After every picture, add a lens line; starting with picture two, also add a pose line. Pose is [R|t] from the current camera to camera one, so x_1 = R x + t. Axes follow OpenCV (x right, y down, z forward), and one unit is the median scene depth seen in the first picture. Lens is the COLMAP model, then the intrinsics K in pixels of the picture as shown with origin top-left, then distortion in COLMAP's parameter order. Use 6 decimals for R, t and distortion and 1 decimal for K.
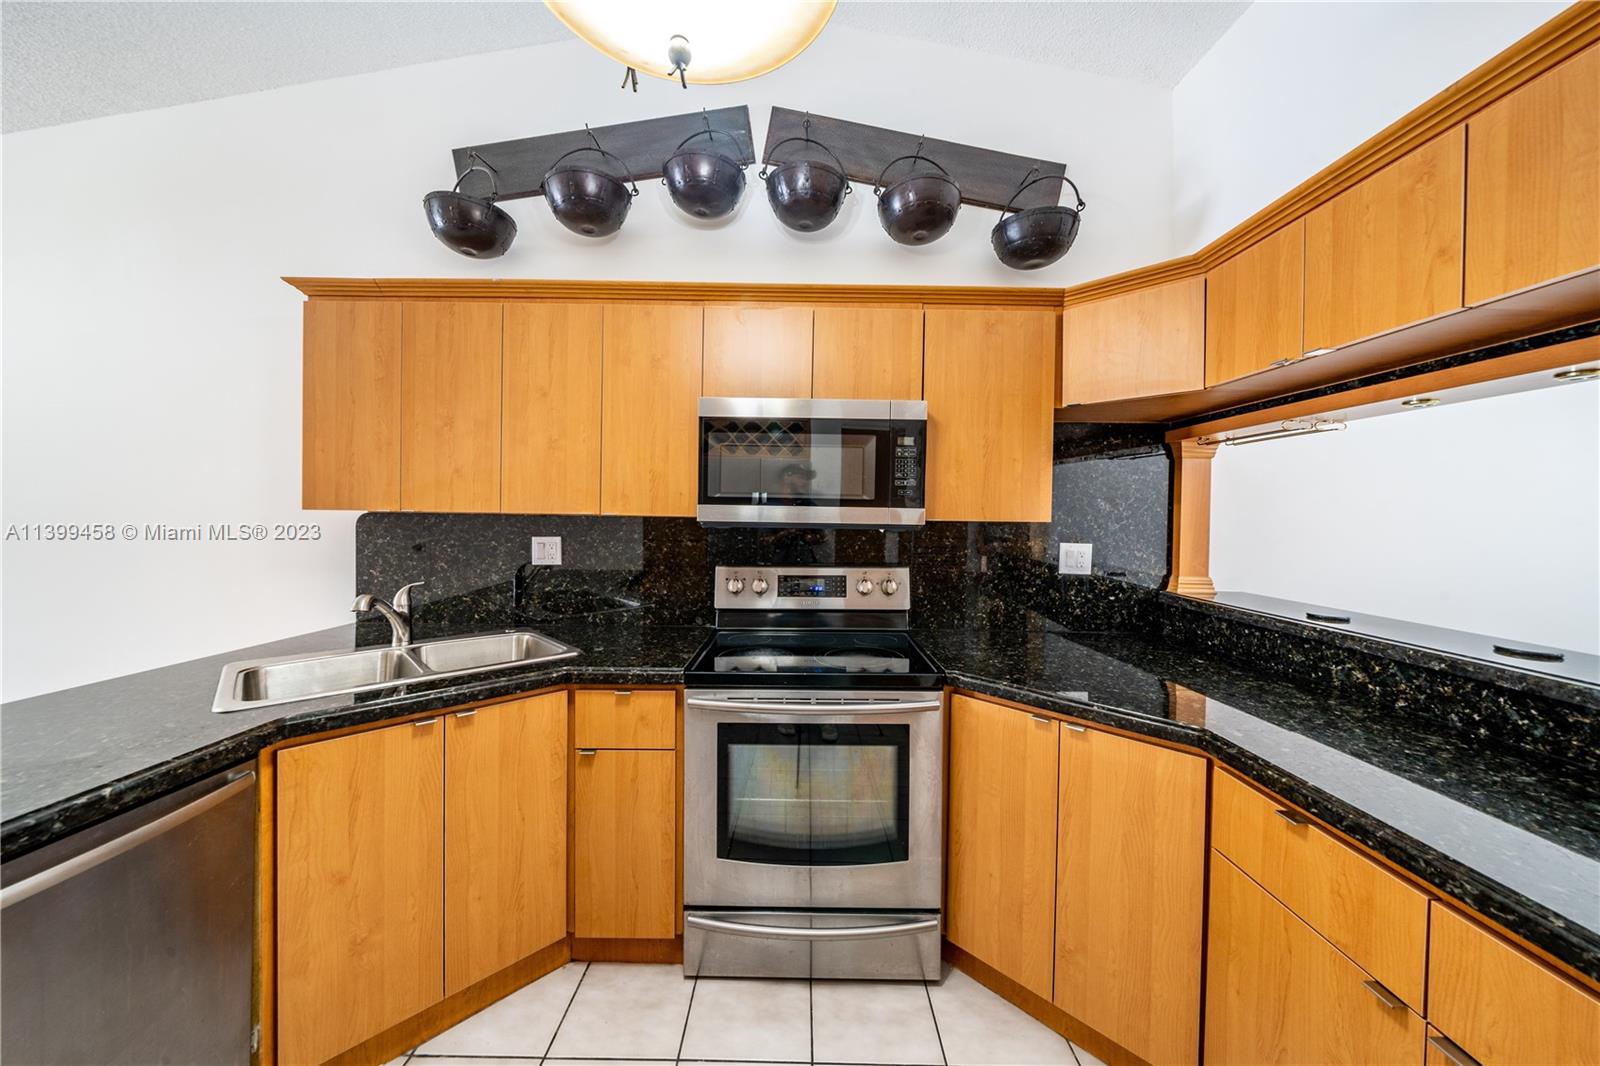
lens RADIAL K [[545.3, 0, 794.4], [0, 545.3, 525.0], [0, 0, 1]] dist [-0.006843, 0.000800]
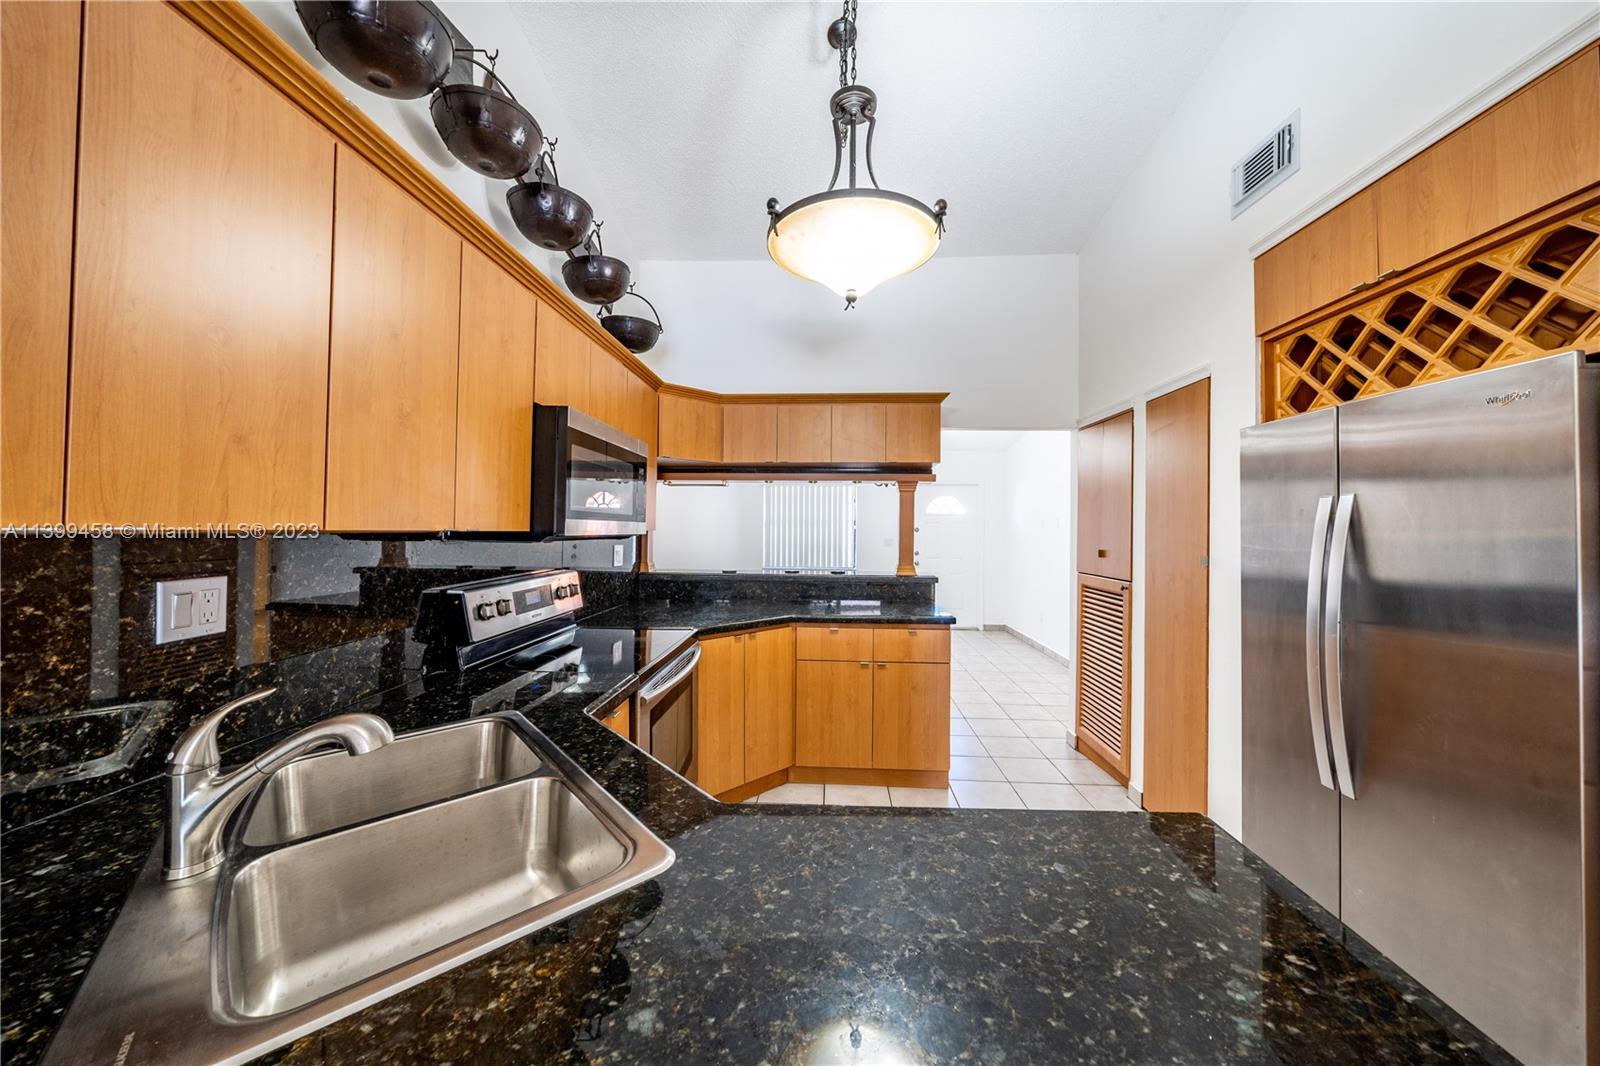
lens RADIAL K [[545.3, 0, 805.4], [0, 545.3, 521.6], [0, 0, 1]] dist [-0.006843, 0.000800]
pose [[0.033481, -0.000394, 0.999439, -0.947445], [0.010465, 0.999945, 0.000044, -0.023799], [-0.999385, 0.010458, 0.033483, 0.469053]]
